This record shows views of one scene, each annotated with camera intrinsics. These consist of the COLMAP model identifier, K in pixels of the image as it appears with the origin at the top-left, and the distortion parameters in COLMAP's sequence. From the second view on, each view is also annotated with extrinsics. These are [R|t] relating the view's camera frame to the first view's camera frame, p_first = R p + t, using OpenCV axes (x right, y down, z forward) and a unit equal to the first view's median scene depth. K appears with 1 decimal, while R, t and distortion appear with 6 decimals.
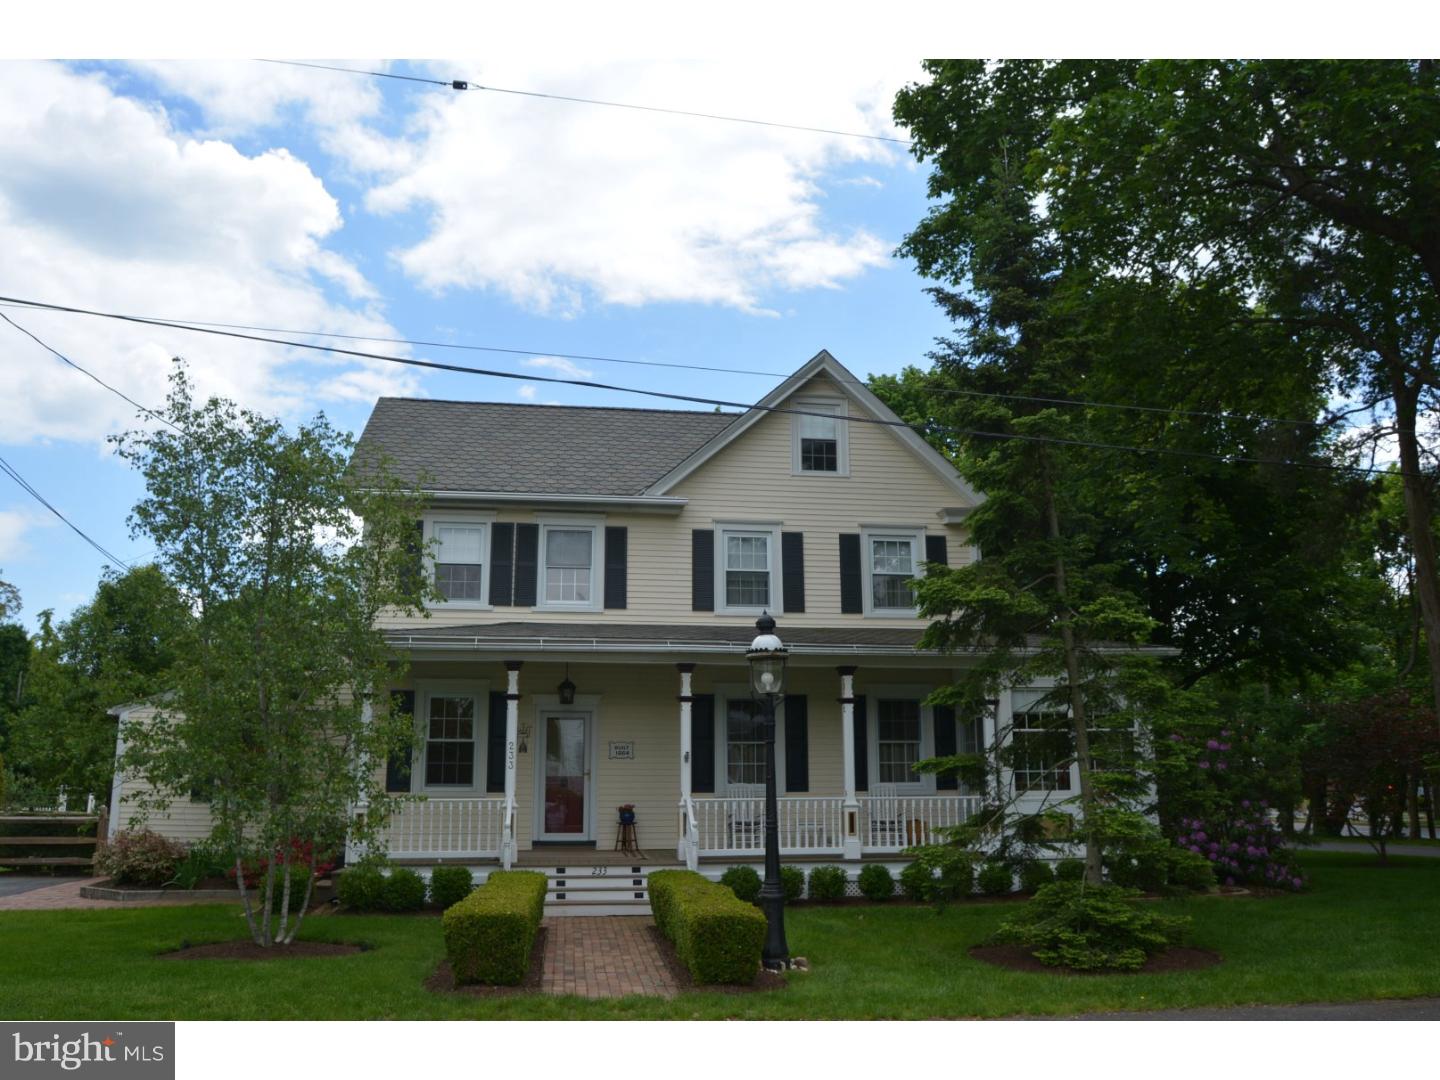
lens RADIAL K [[1122.4, 0, 728.7], [0, 1122.4, 546.5], [0, 0, 1]] dist [-0.076957, 0.000346]
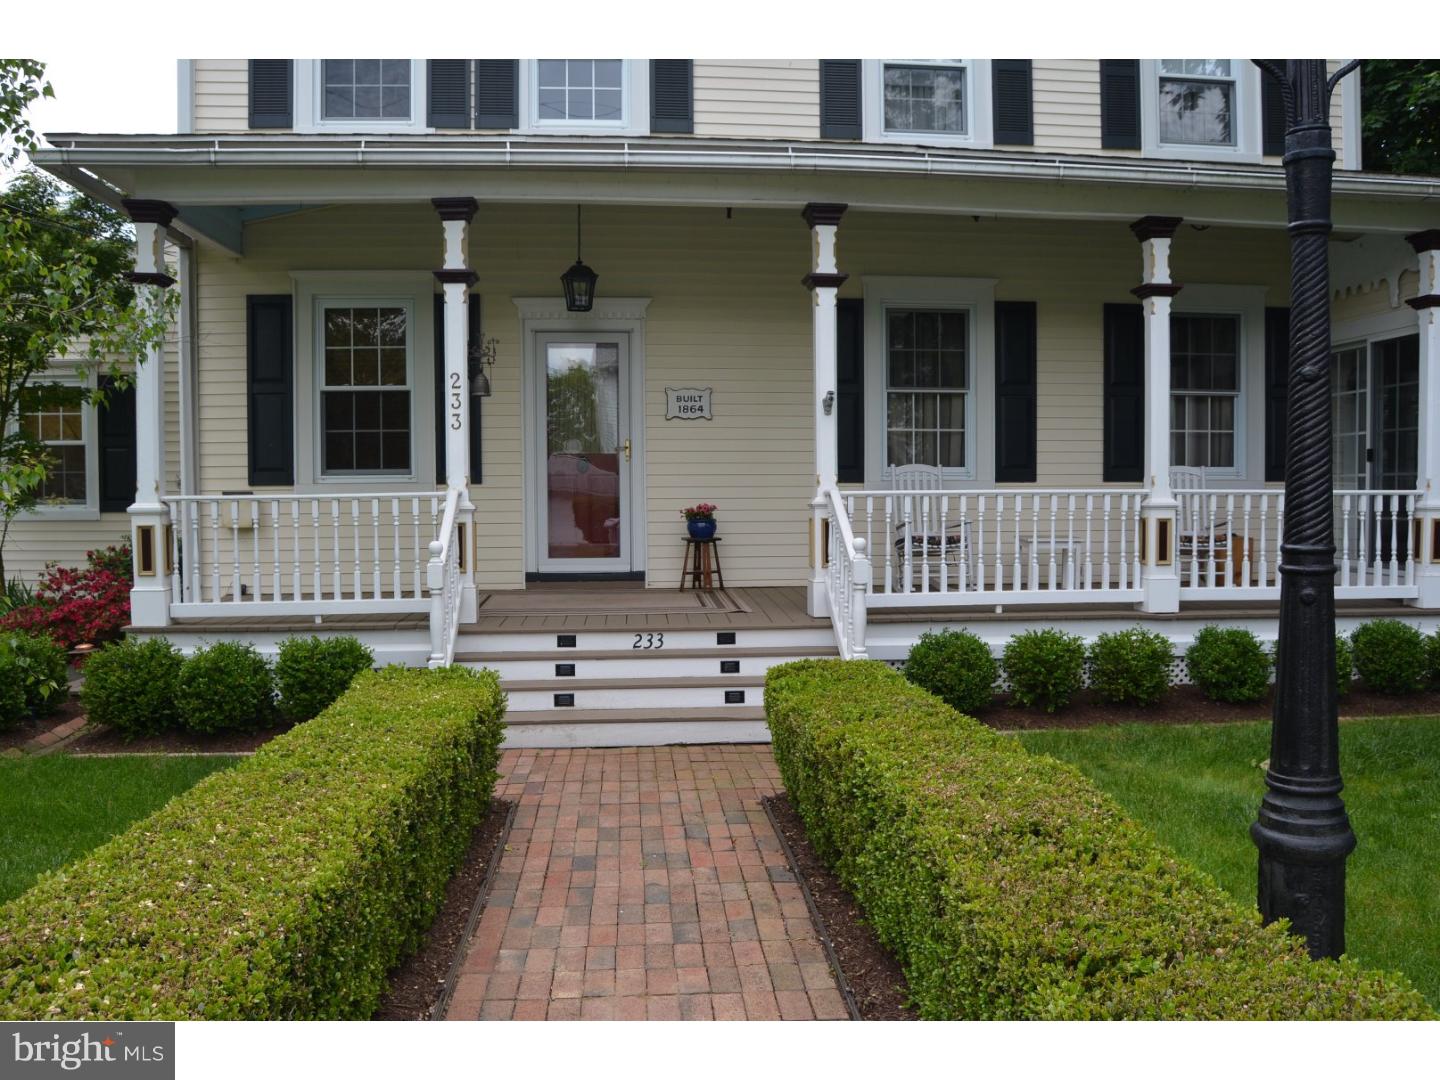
lens RADIAL K [[1122.4, 0, 728.7], [0, 1122.4, 546.5], [0, 0, 1]] dist [-0.076957, 0.000346]
pose [[0.998570, 0.001610, -0.053437, -0.051183], [0.011883, 0.967860, 0.251209, 0.120511], [0.052124, -0.251485, 0.966457, 0.497866]]
